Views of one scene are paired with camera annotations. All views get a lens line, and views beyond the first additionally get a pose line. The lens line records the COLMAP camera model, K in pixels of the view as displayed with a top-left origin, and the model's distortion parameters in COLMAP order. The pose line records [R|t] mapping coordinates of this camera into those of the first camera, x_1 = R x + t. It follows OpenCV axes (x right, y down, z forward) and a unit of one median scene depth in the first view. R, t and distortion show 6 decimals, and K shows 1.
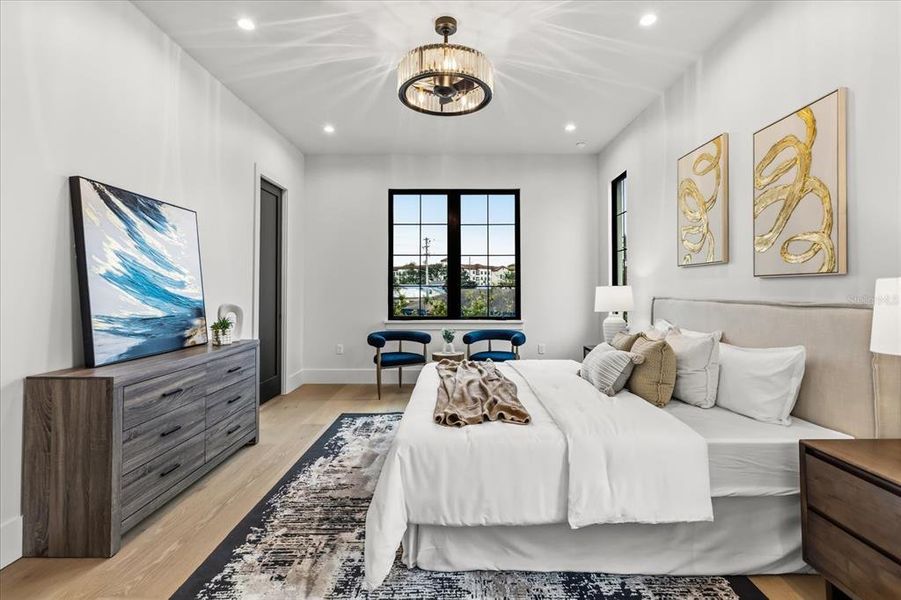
lens RADIAL K [[417.1, 0, 448.5], [0, 417.1, 285.8], [0, 0, 1]] dist [-0.003492, 0.000937]
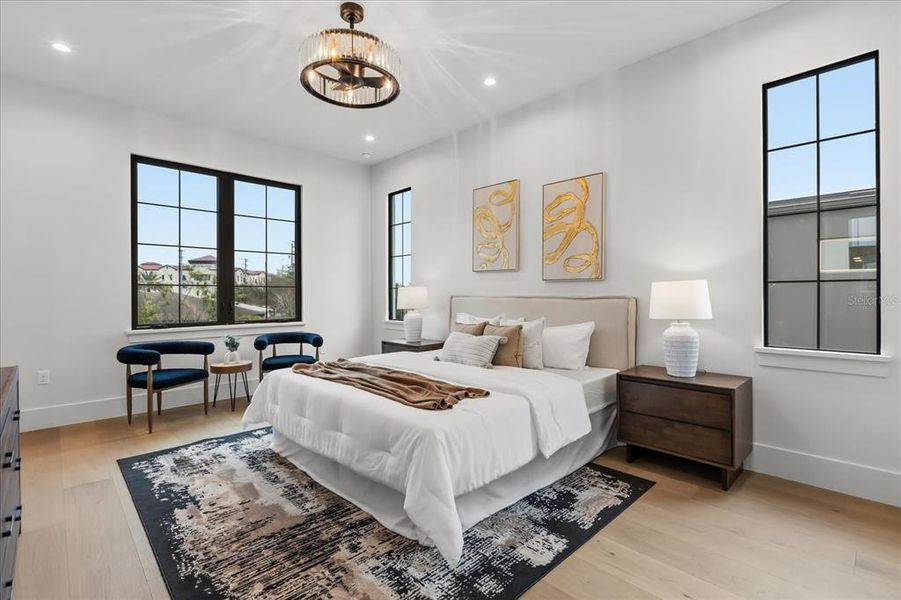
lens RADIAL K [[417.1, 0, 447.8], [0, 417.1, 298.0], [0, 0, 1]] dist [-0.003492, 0.000937]
pose [[0.716147, -0.008099, 0.697902, -0.473293], [-0.006633, 0.999809, 0.018408, 0.013419], [-0.697918, -0.017812, 0.715956, 0.129871]]
